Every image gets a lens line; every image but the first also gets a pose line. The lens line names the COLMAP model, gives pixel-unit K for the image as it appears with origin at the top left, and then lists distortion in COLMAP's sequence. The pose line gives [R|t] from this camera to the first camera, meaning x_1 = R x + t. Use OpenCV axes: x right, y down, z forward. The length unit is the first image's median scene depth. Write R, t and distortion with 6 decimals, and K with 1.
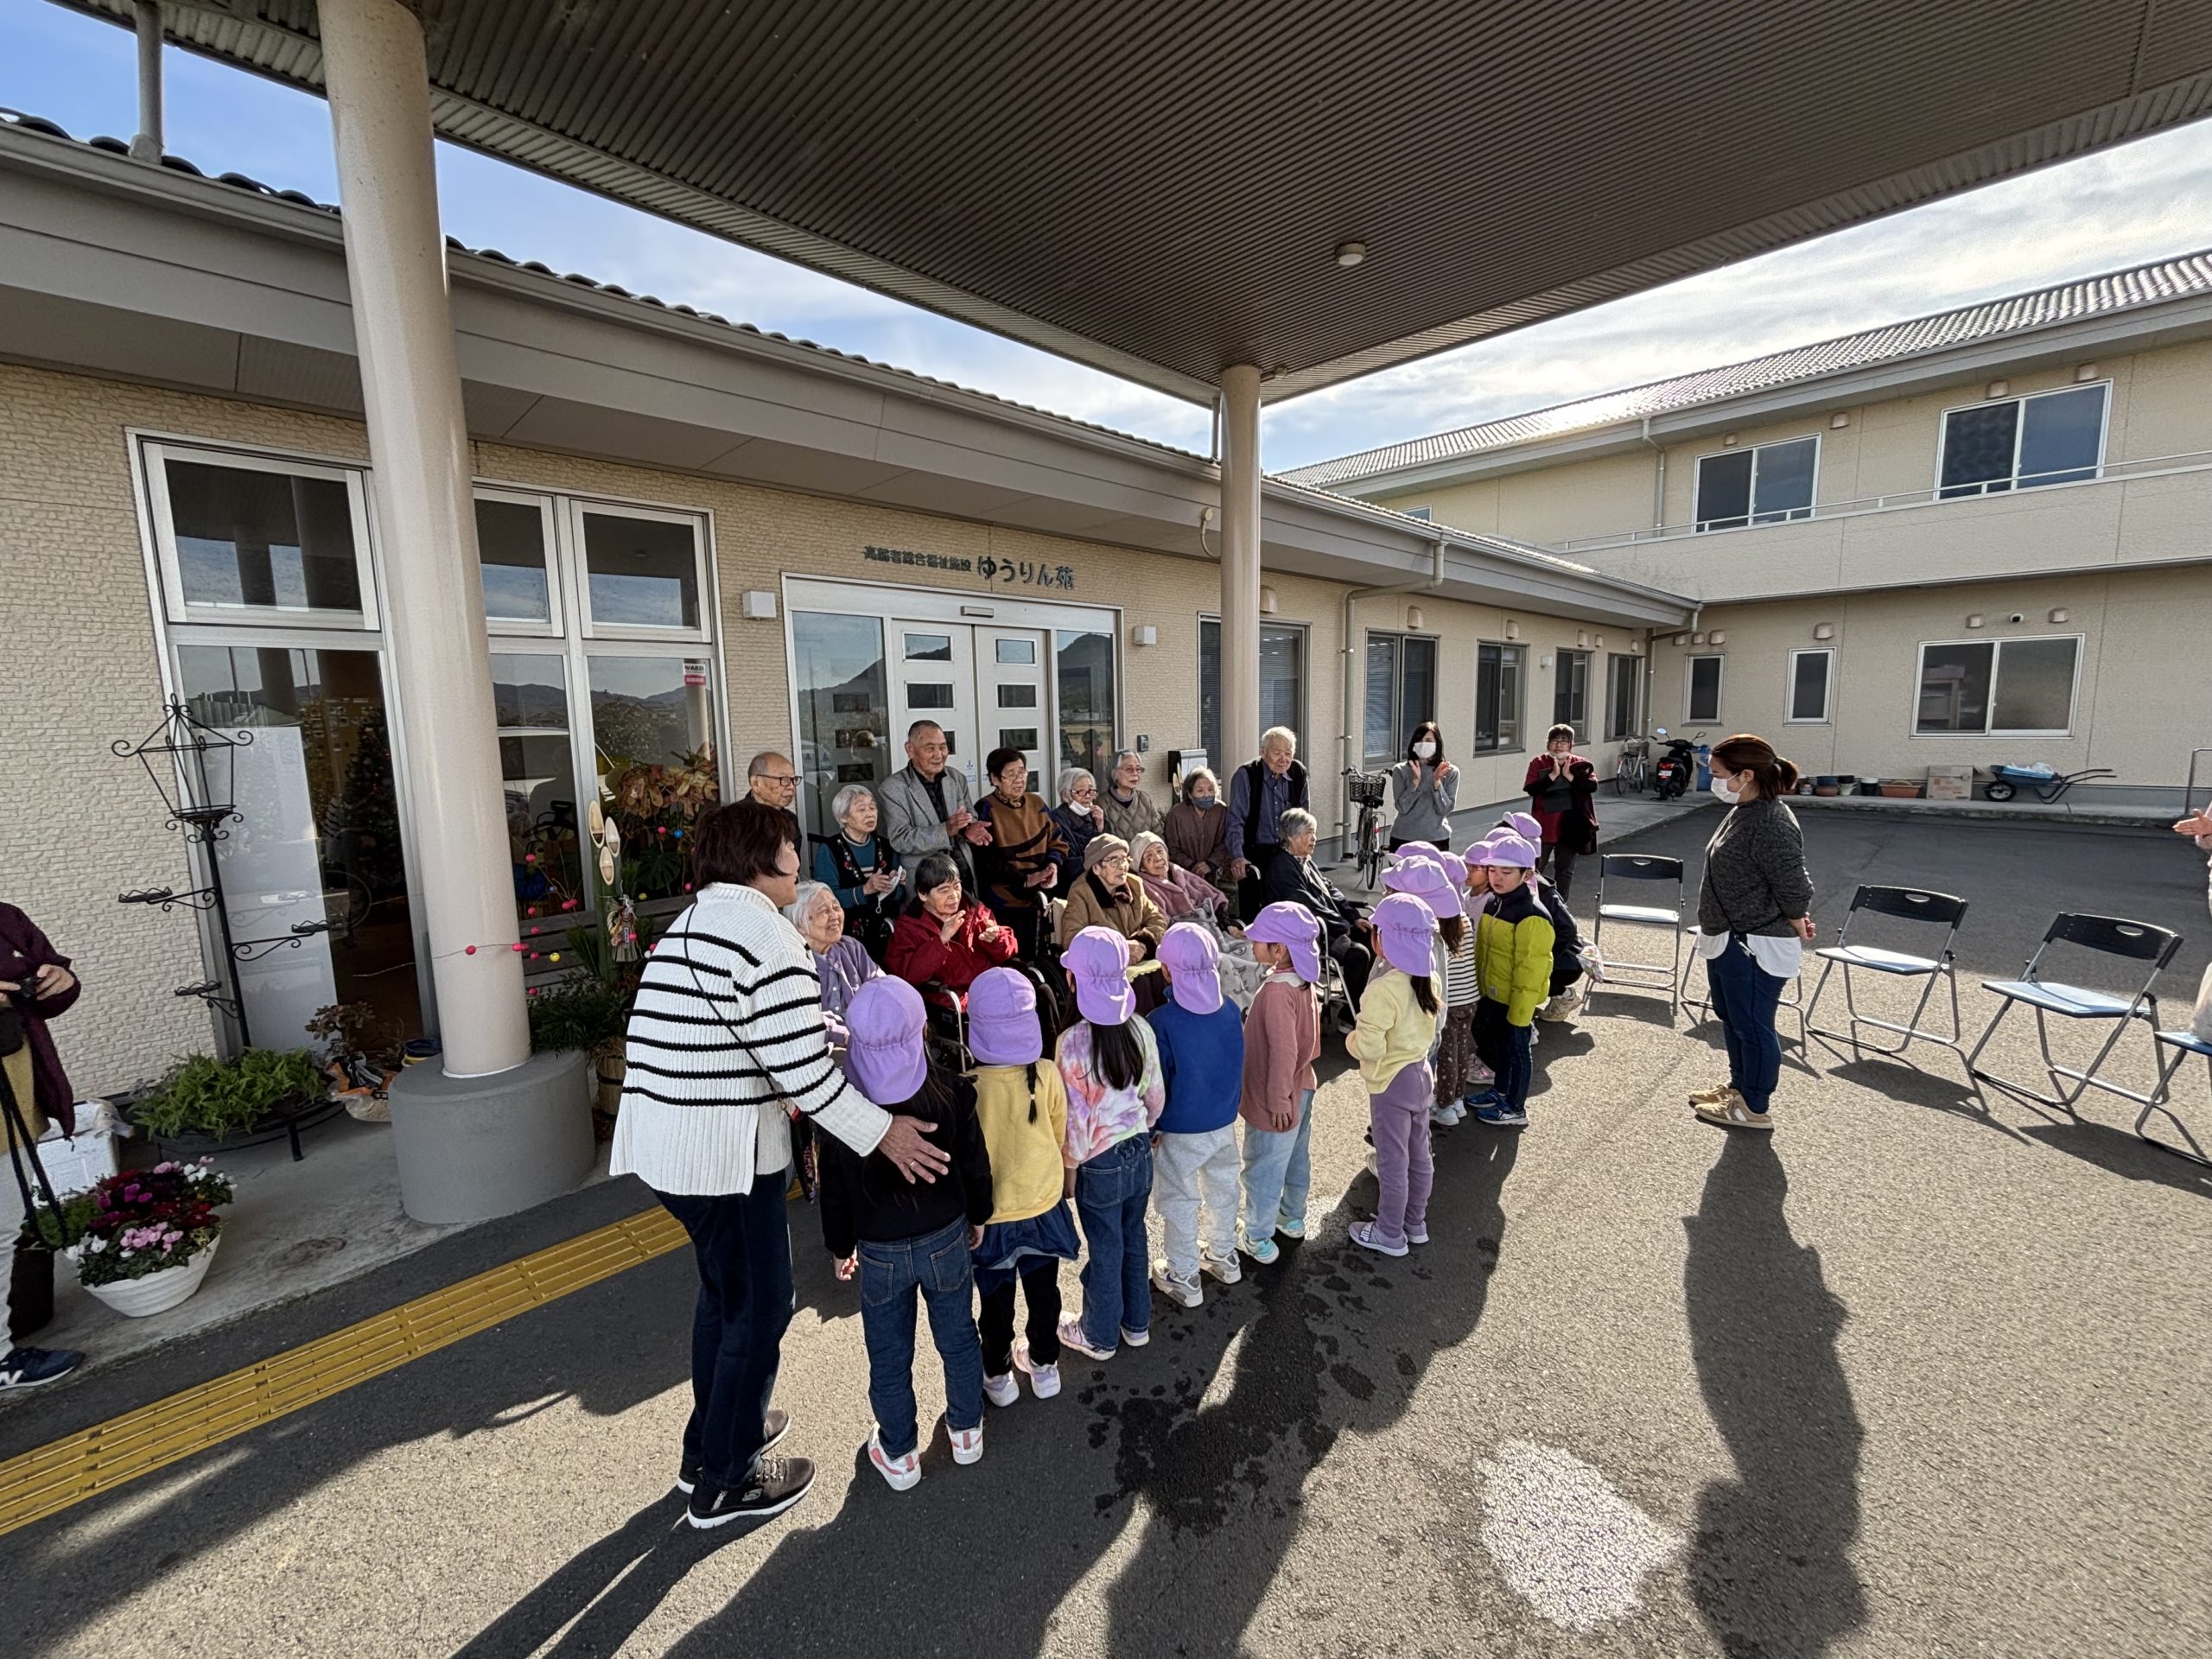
lens RADIAL K [[891.7, 0, 1106.6], [0, 891.7, 828.7], [0, 0, 1]] dist [-0.005604, 0.000245]
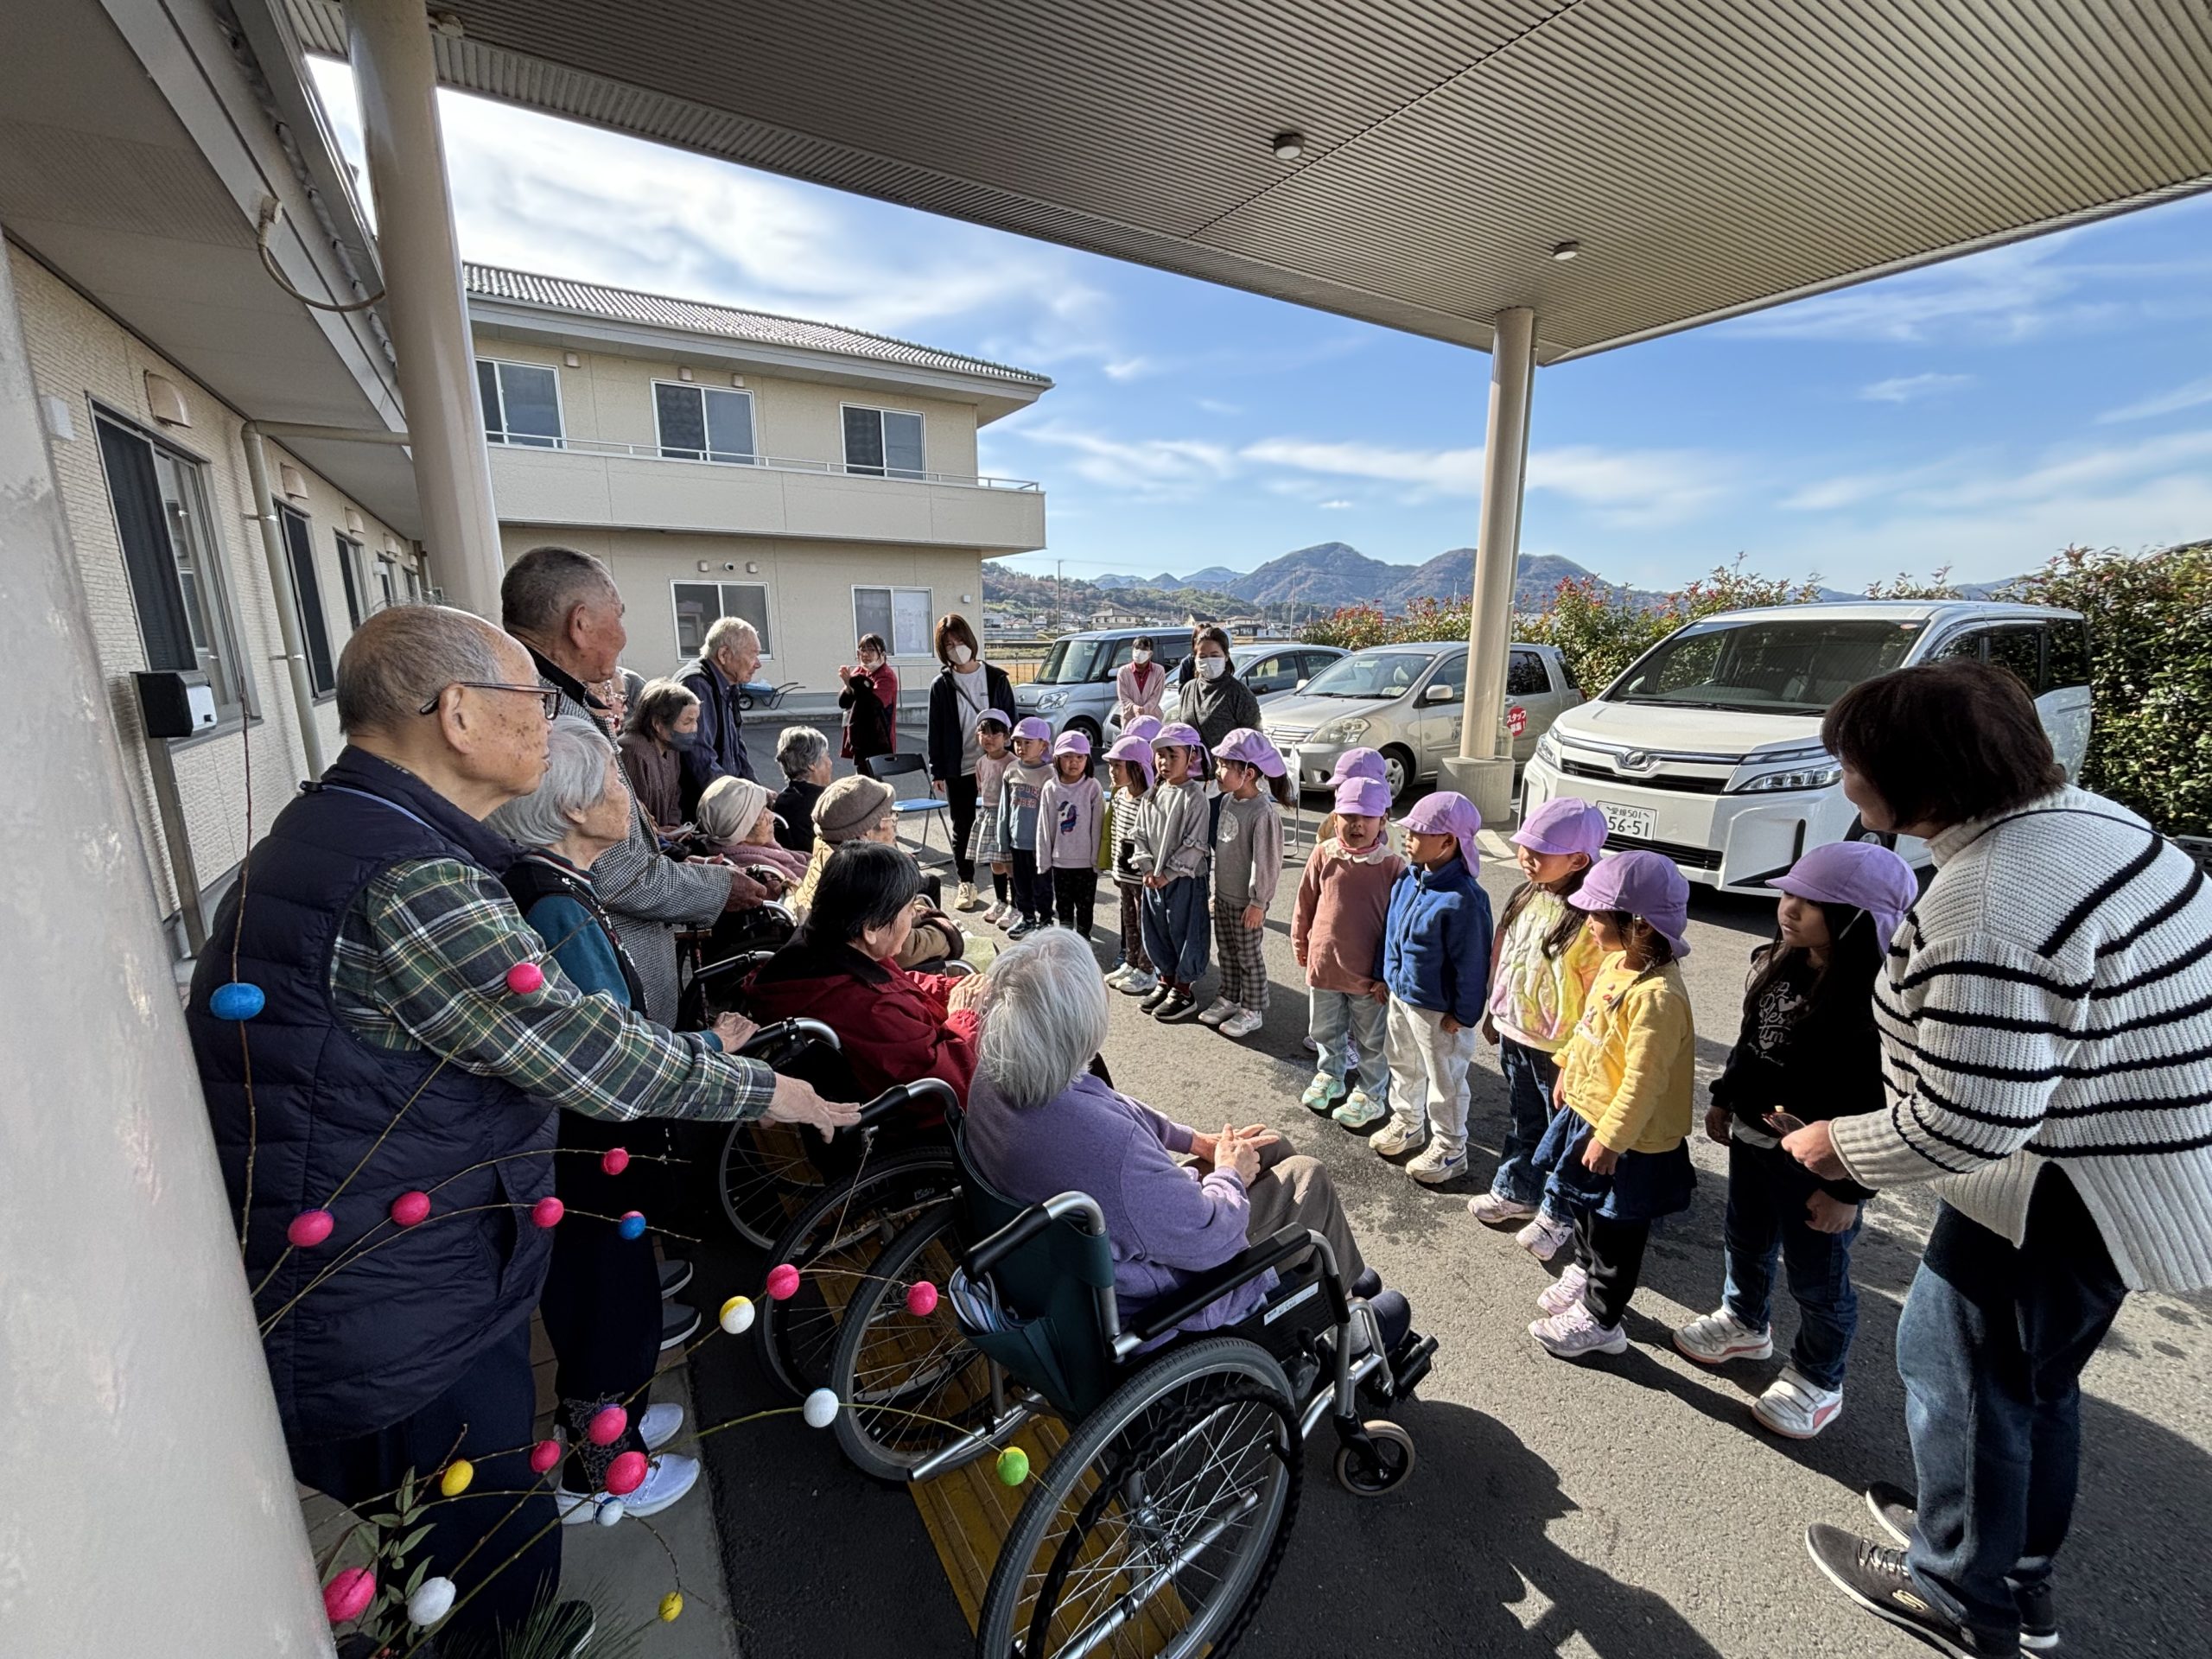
lens RADIAL K [[891.7, 0, 1084.0], [0, 891.7, 828.4], [0, 0, 1]] dist [-0.005604, 0.000245]
pose [[0.227796, -0.189293, 0.955132, -0.160210], [0.119923, 0.978908, 0.165404, -0.016635], [-0.966296, 0.076864, 0.245692, 0.206394]]
